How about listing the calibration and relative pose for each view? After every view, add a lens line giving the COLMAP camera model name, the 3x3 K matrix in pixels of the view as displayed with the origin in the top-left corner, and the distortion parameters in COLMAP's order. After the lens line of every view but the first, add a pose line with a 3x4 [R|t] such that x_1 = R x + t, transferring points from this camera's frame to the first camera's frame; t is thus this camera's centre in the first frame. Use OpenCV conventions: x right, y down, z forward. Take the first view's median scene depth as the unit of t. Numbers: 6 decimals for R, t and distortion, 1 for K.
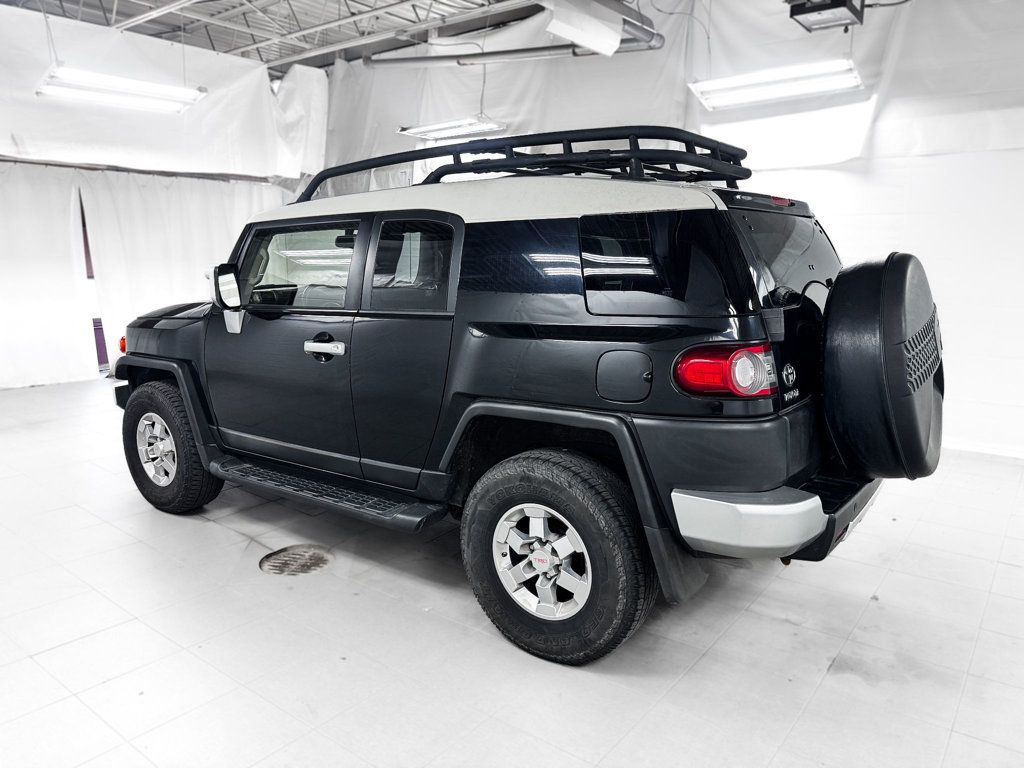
lens RADIAL K [[737.2, 0, 497.1], [0, 737.2, 395.6], [0, 0, 1]] dist [0.077728, -0.050866]
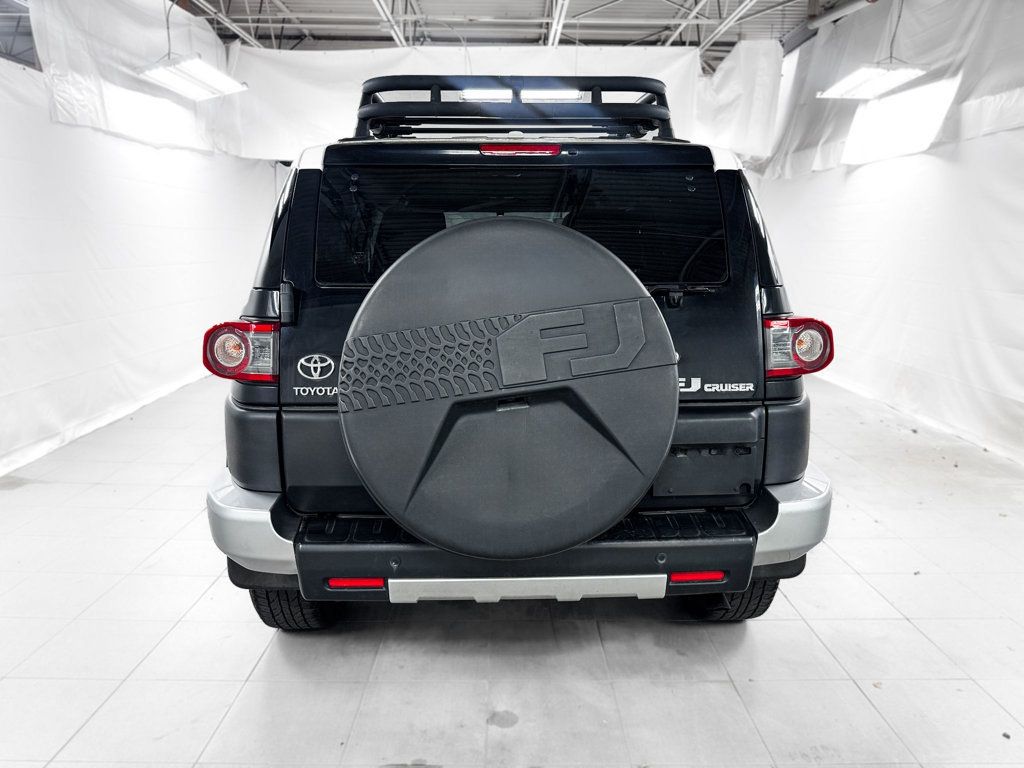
lens RADIAL K [[716.7, 0, 512.0], [0, 716.7, 384.0], [0, 0, 1]] dist [0.049911, -0.081112]
pose [[0.609472, 0.152342, -0.778033, 0.742597], [-0.147724, 0.986000, 0.077344, -0.067151], [0.778923, 0.067795, 0.623444, 0.442492]]
